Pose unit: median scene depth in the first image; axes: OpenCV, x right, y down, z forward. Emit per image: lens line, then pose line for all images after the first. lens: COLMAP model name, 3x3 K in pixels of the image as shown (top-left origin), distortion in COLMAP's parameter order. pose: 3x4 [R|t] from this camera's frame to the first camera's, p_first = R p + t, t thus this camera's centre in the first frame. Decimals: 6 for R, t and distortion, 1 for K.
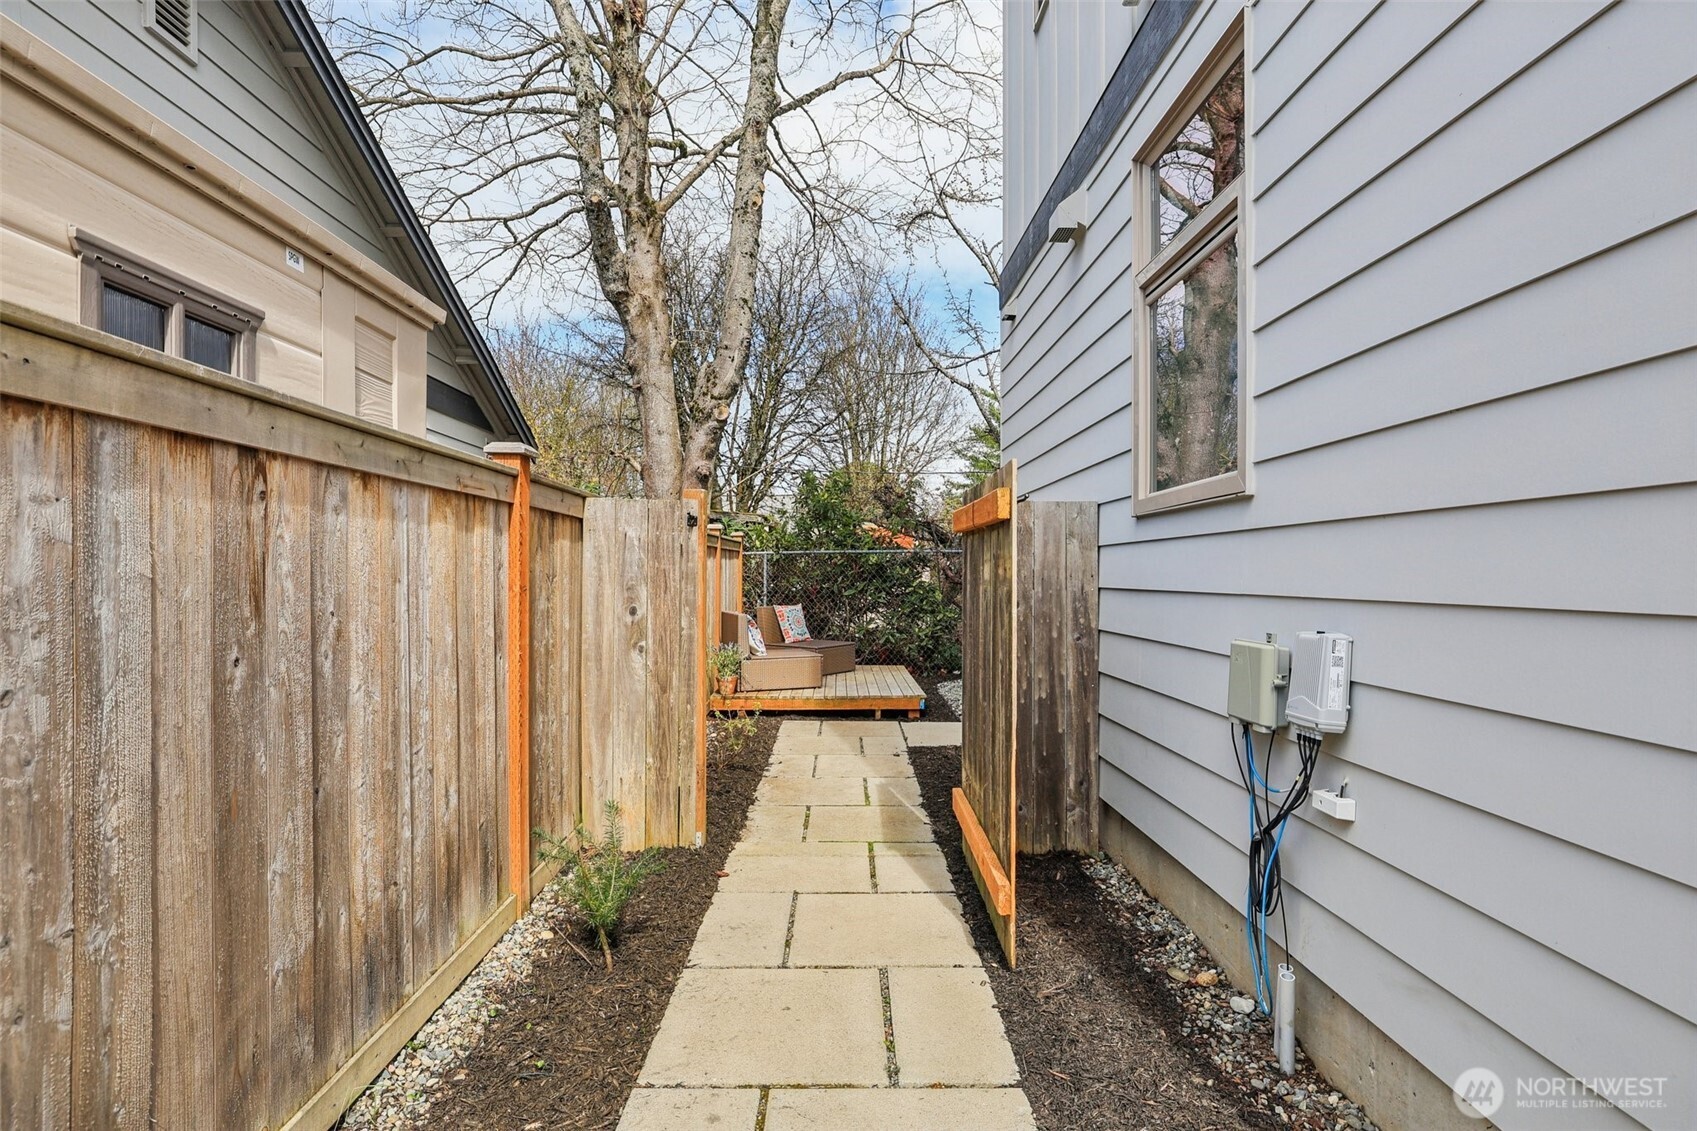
lens RADIAL K [[869.3, 0, 859.6], [0, 869.3, 574.0], [0, 0, 1]] dist [-0.026684, 0.014306]
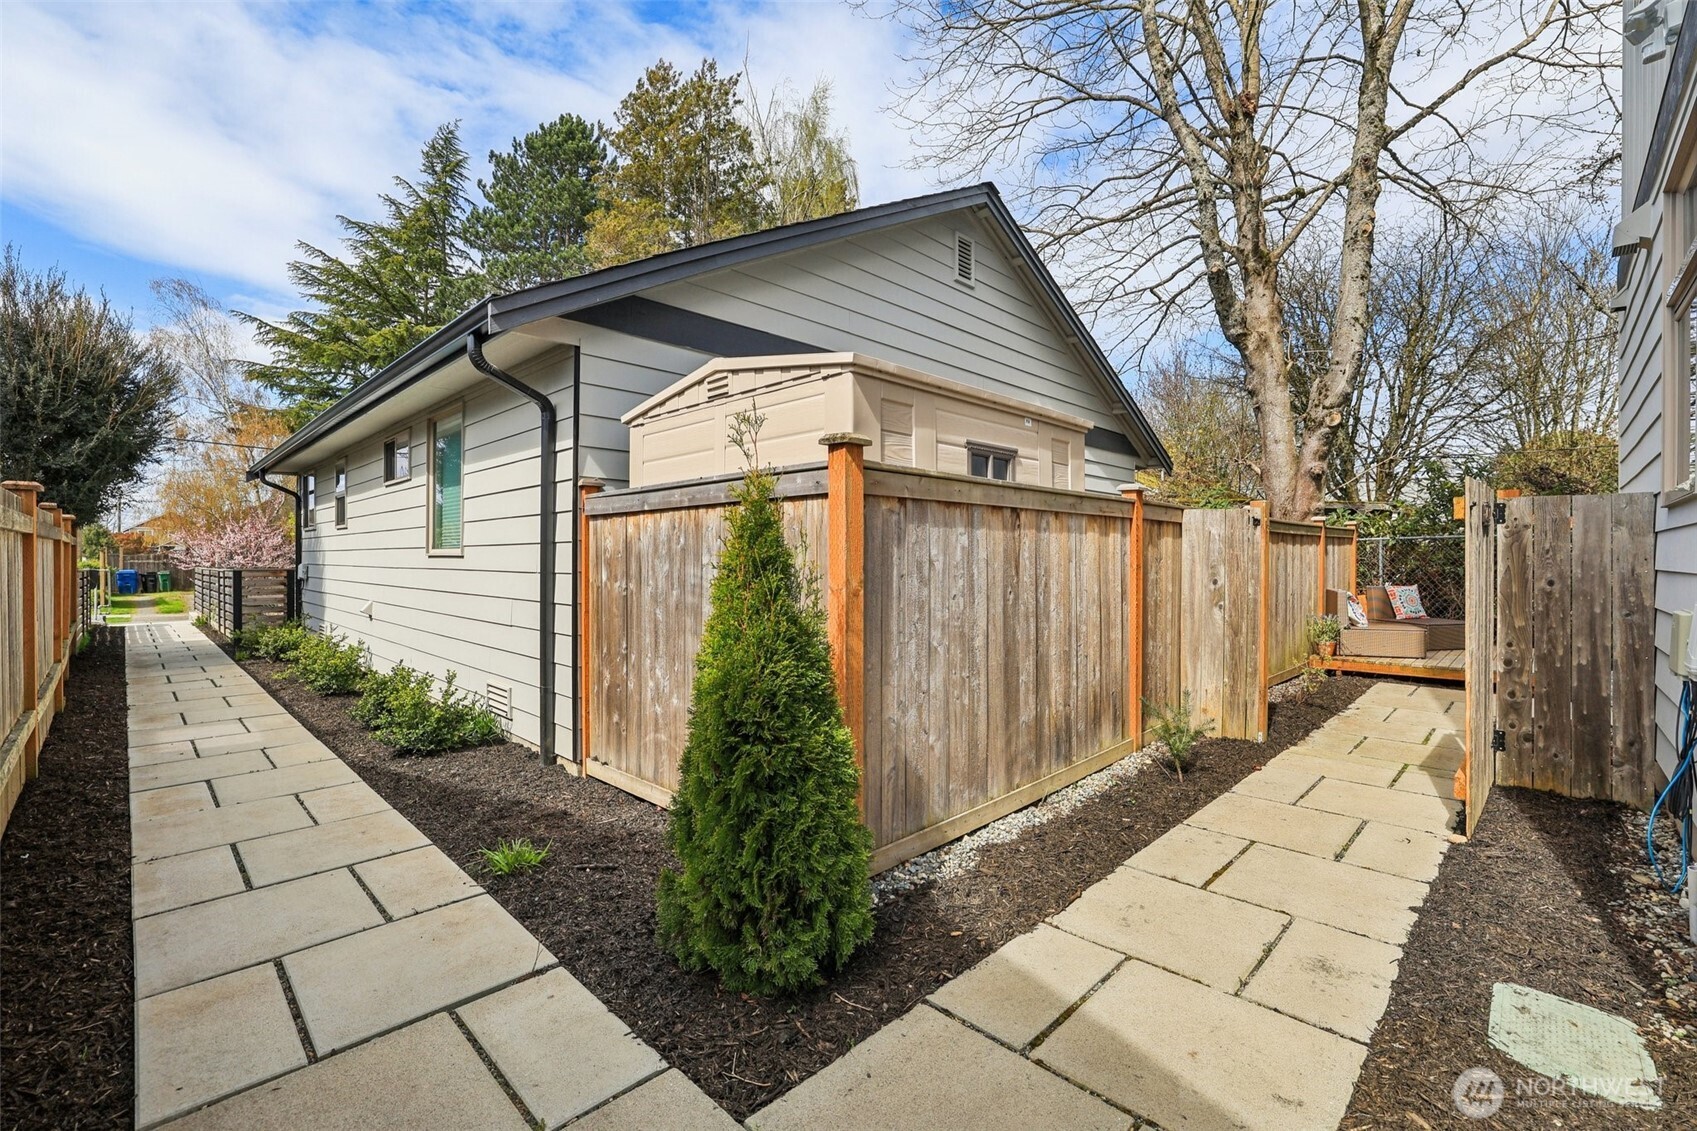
lens RADIAL K [[732.2, 0, 833.8], [0, 732.2, 560.0], [0, 0, 1]] dist [-0.037043, 0.010228]
pose [[0.684390, 0.000848, -0.729116, 0.218629], [0.001207, 0.999997, 0.002296, -0.000097], [0.729115, -0.002451, 0.684387, -0.381044]]
